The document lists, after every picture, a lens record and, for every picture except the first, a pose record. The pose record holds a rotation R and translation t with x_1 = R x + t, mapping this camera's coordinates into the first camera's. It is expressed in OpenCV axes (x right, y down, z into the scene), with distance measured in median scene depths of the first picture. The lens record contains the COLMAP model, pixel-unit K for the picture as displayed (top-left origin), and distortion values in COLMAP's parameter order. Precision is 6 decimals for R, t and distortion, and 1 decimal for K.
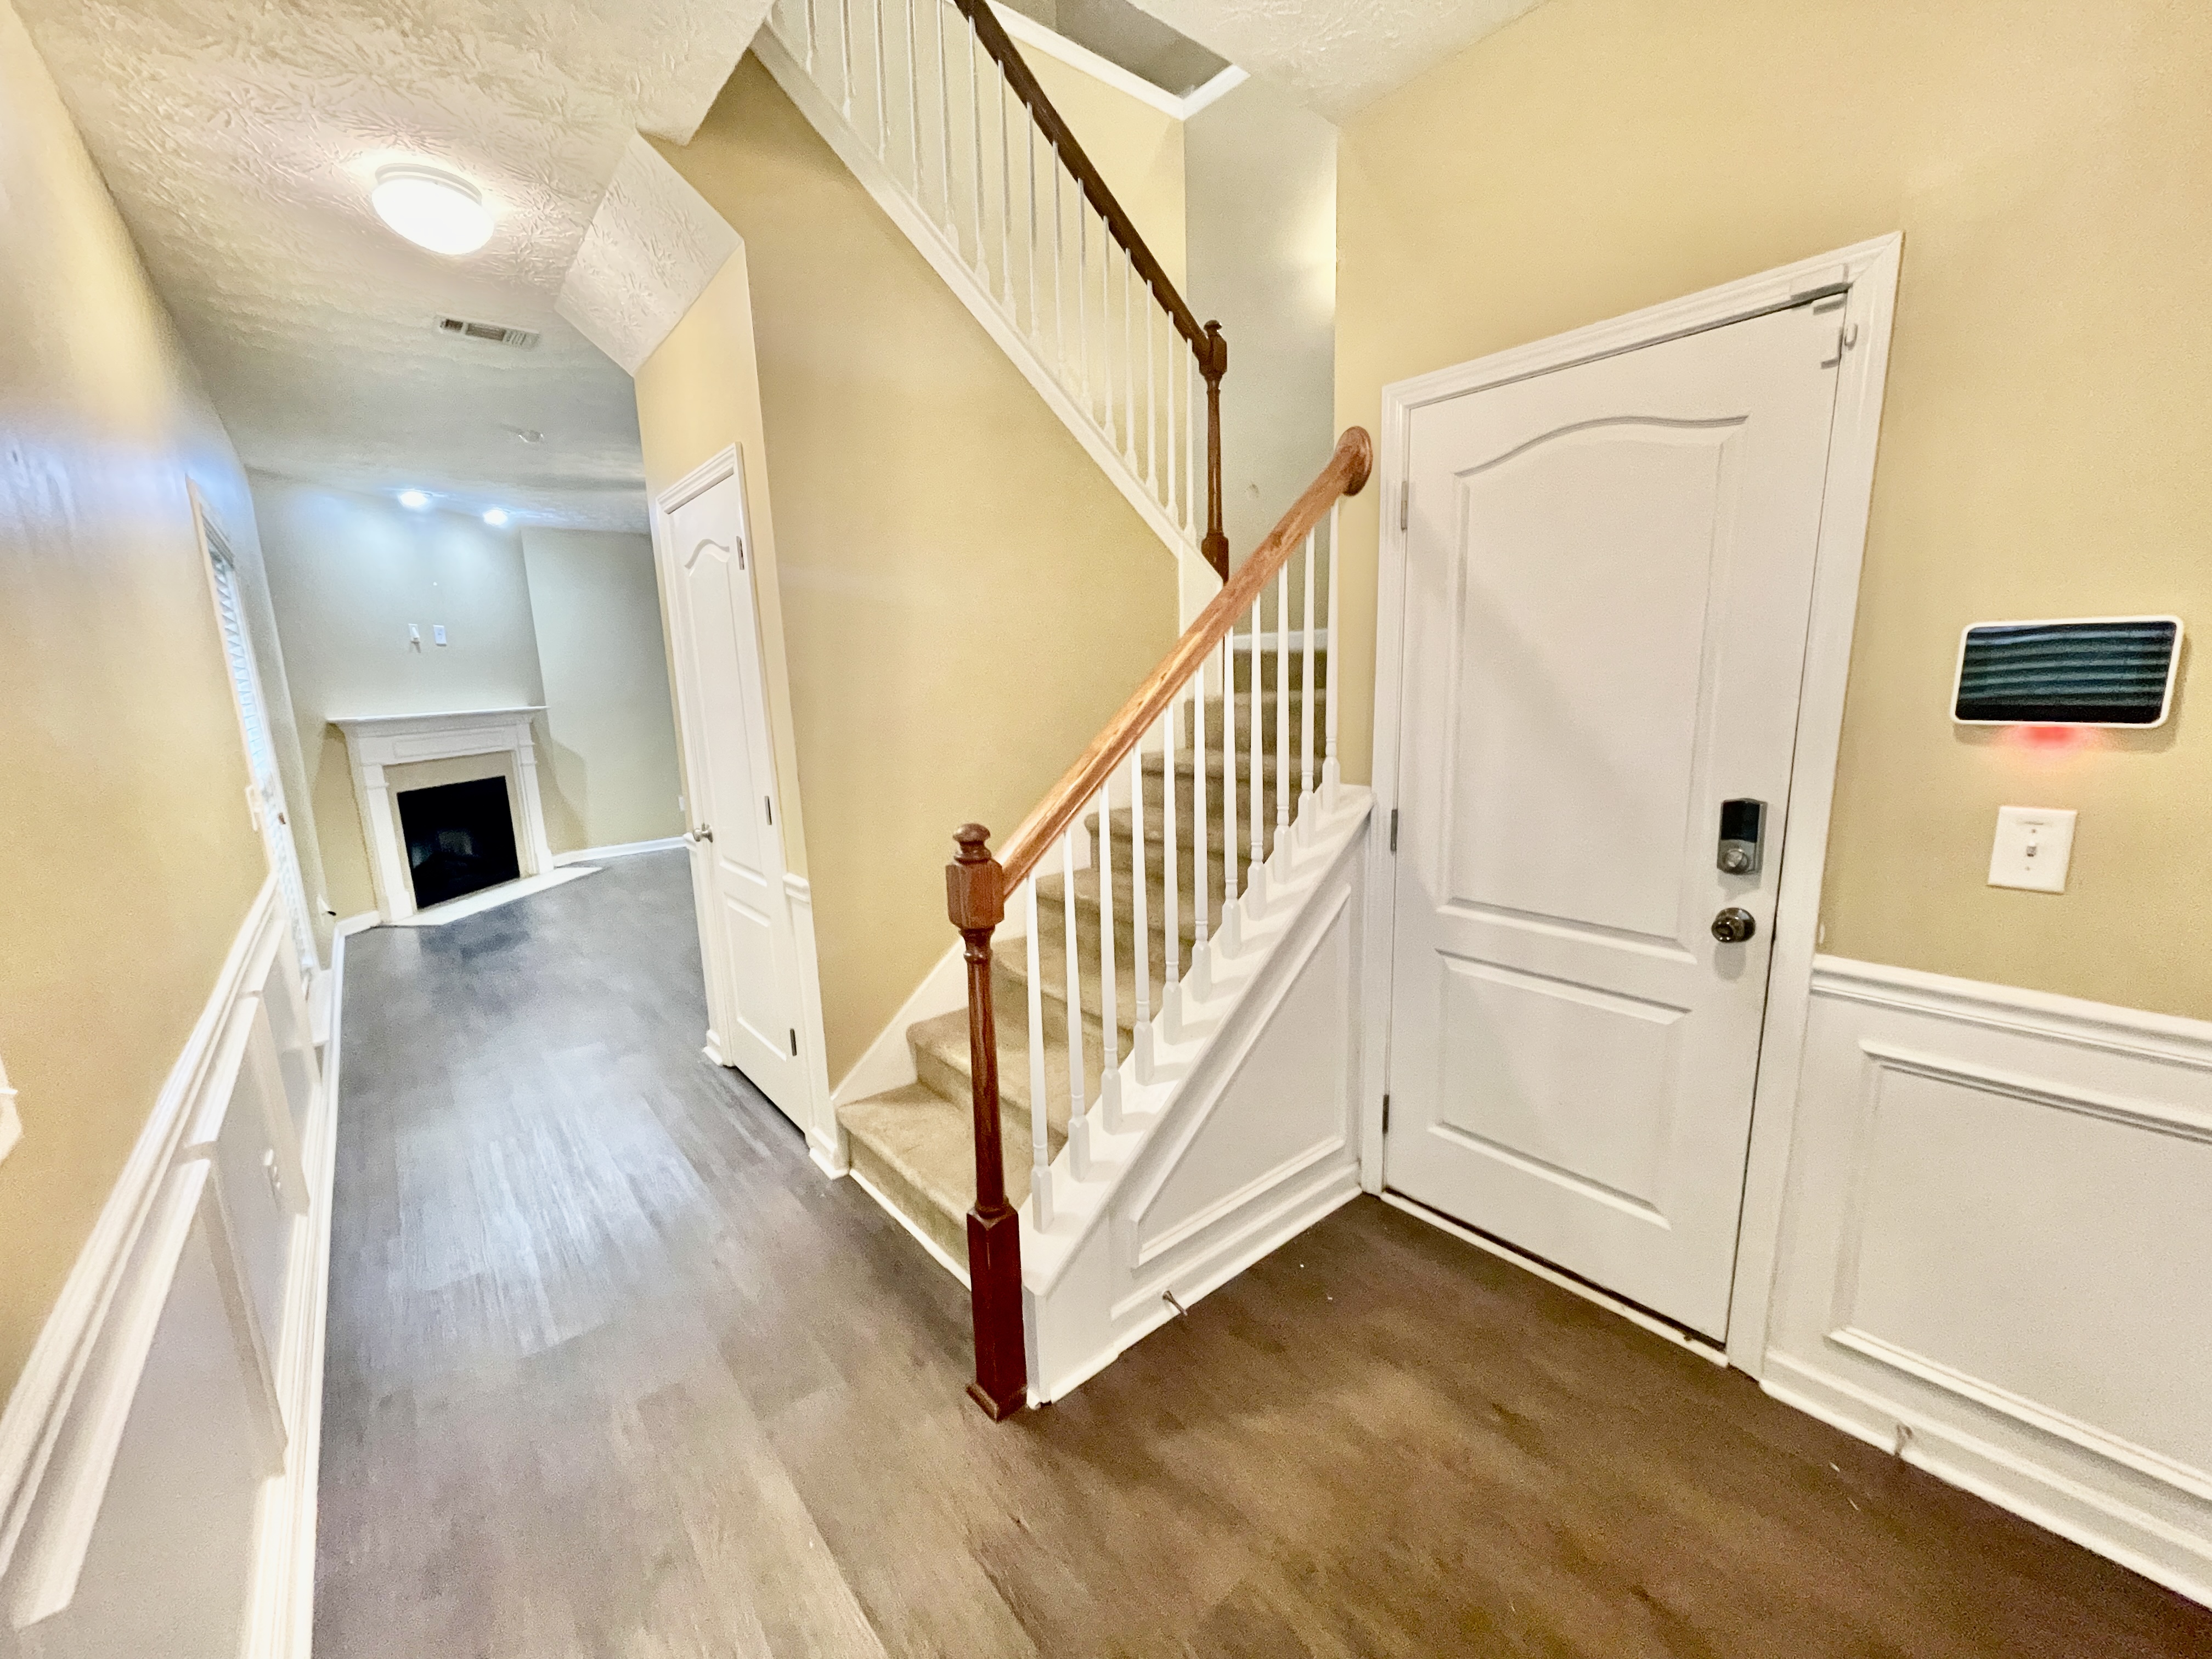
lens RADIAL K [[895.9, 0, 1105.0], [0, 895.9, 834.7], [0, 0, 1]] dist [0.001253, 0.000597]
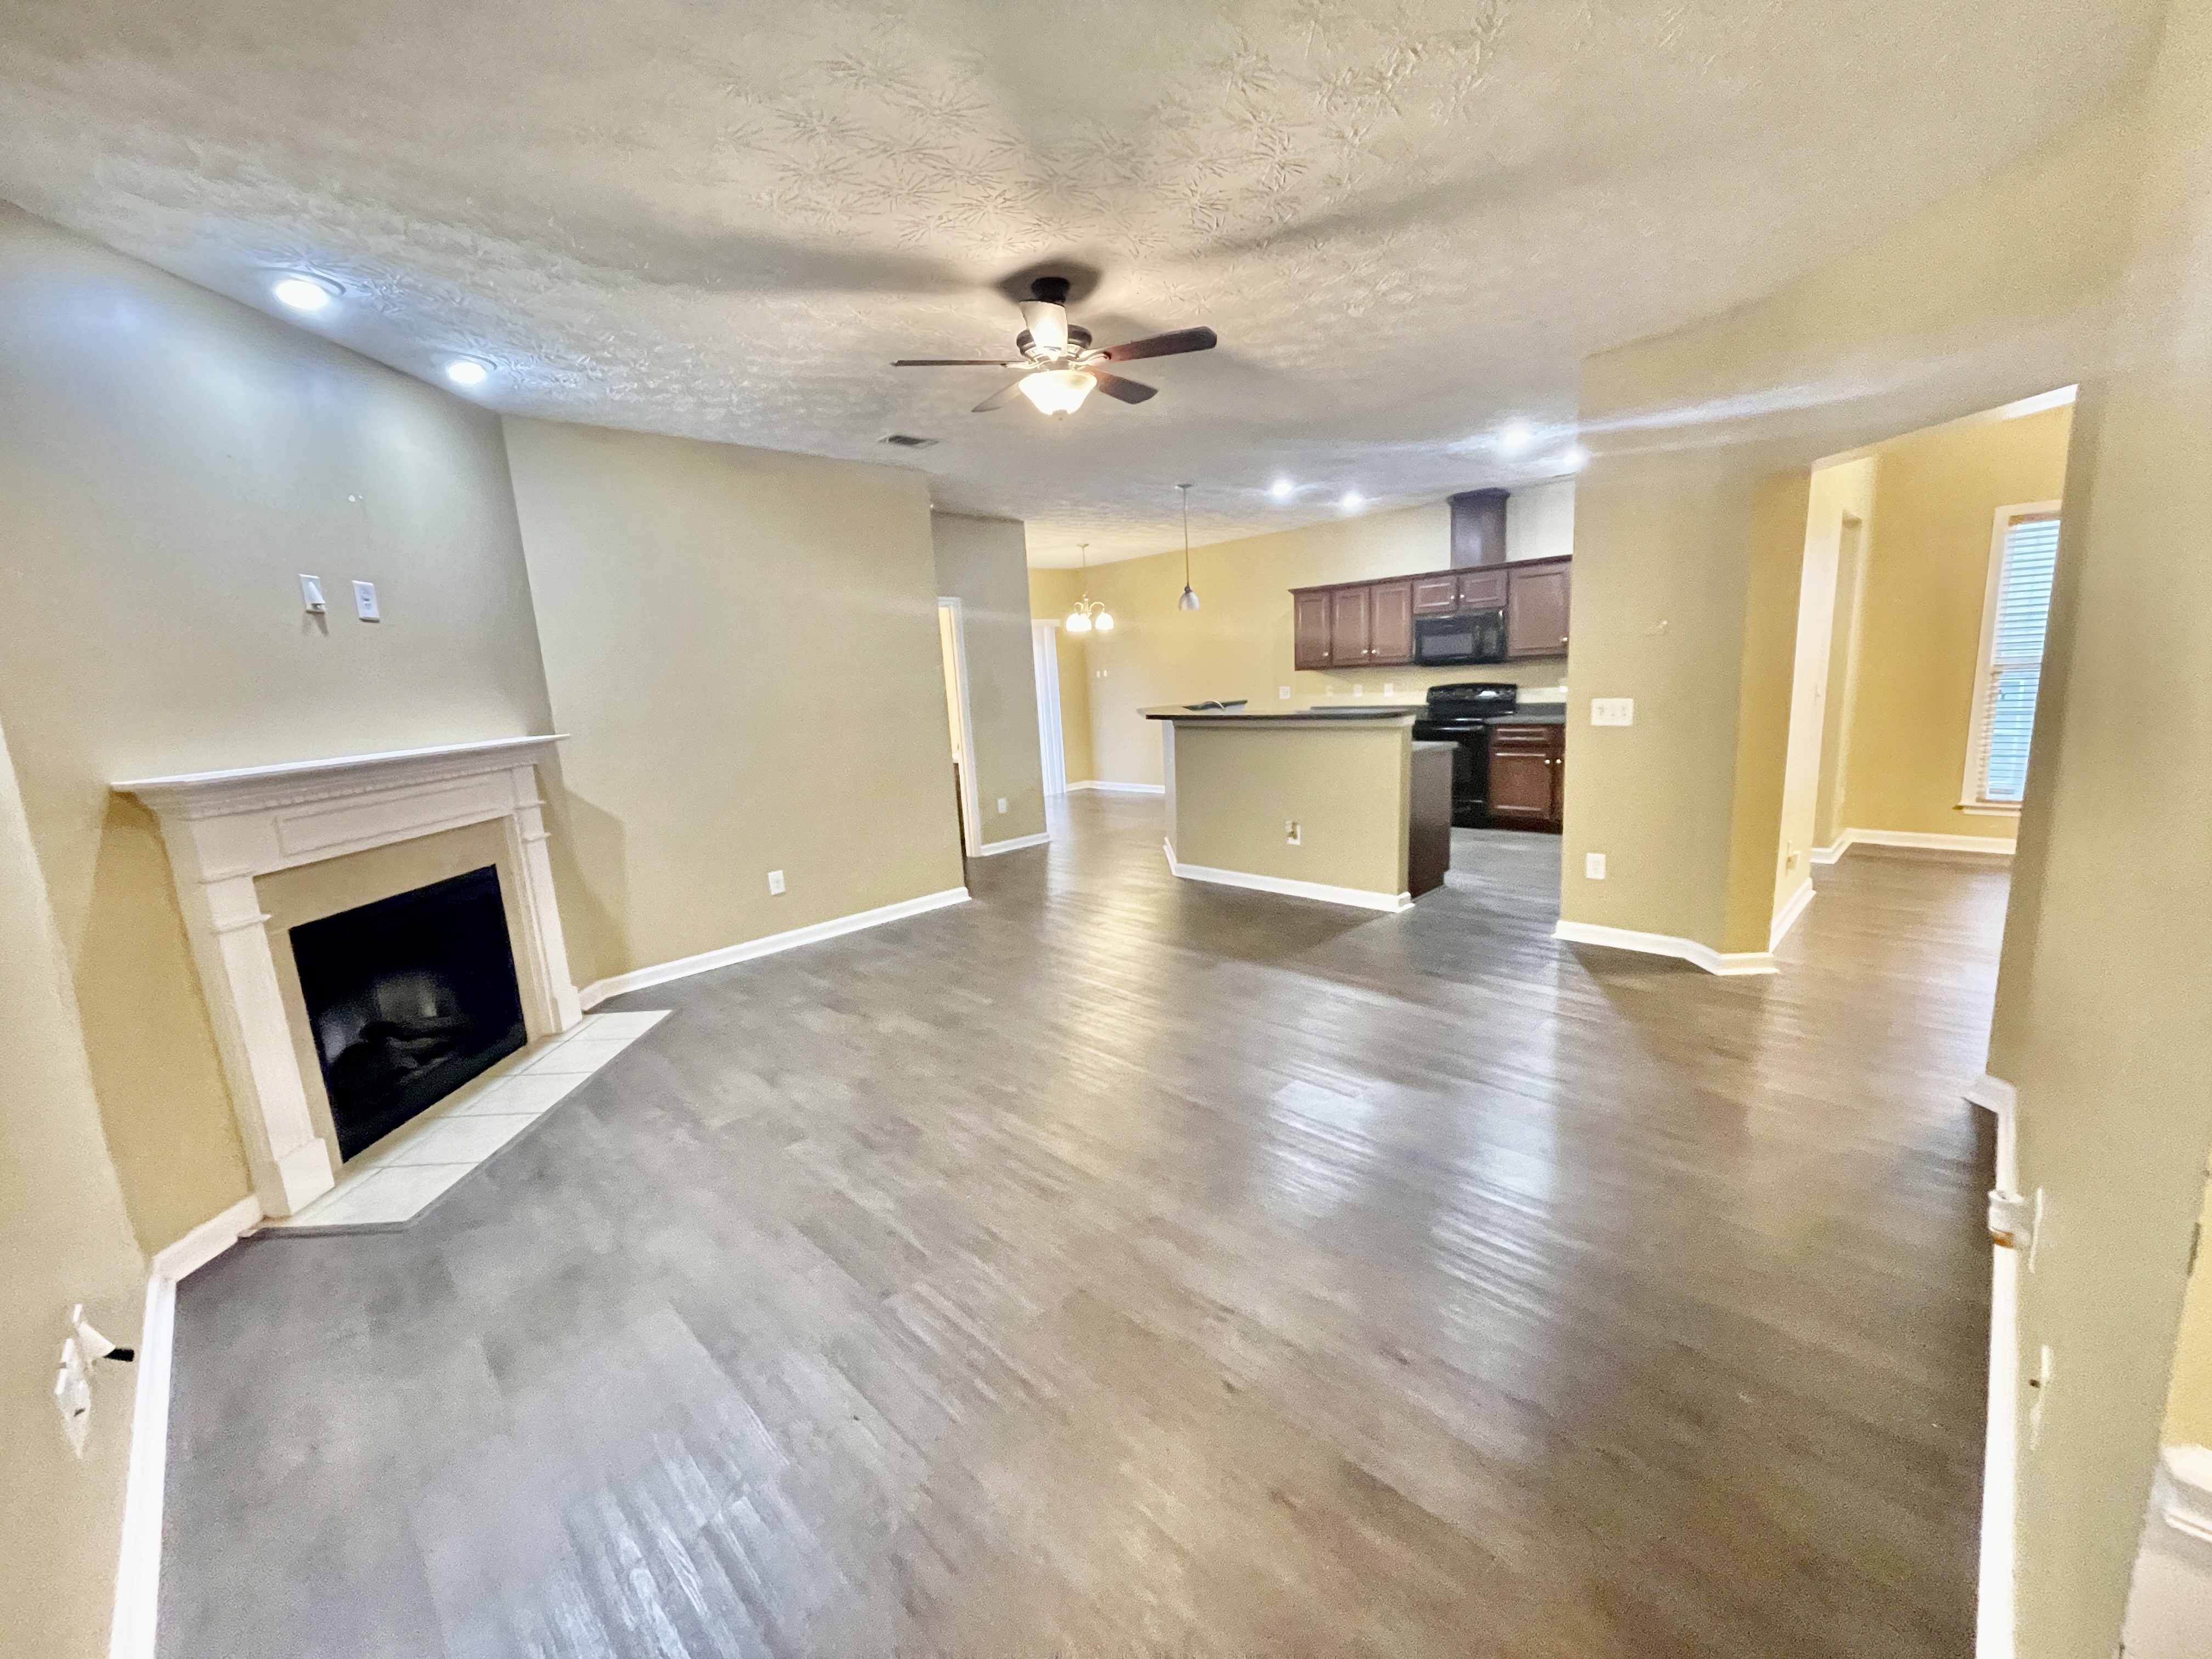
lens RADIAL K [[895.9, 0, 1108.6], [0, 895.9, 833.9], [0, 0, 1]] dist [0.001253, 0.000597]
pose [[0.994866, -0.045122, 0.090580, -0.376483], [0.045900, 0.998925, -0.006519, -0.069679], [-0.090189, 0.010643, 0.995868, 0.461078]]
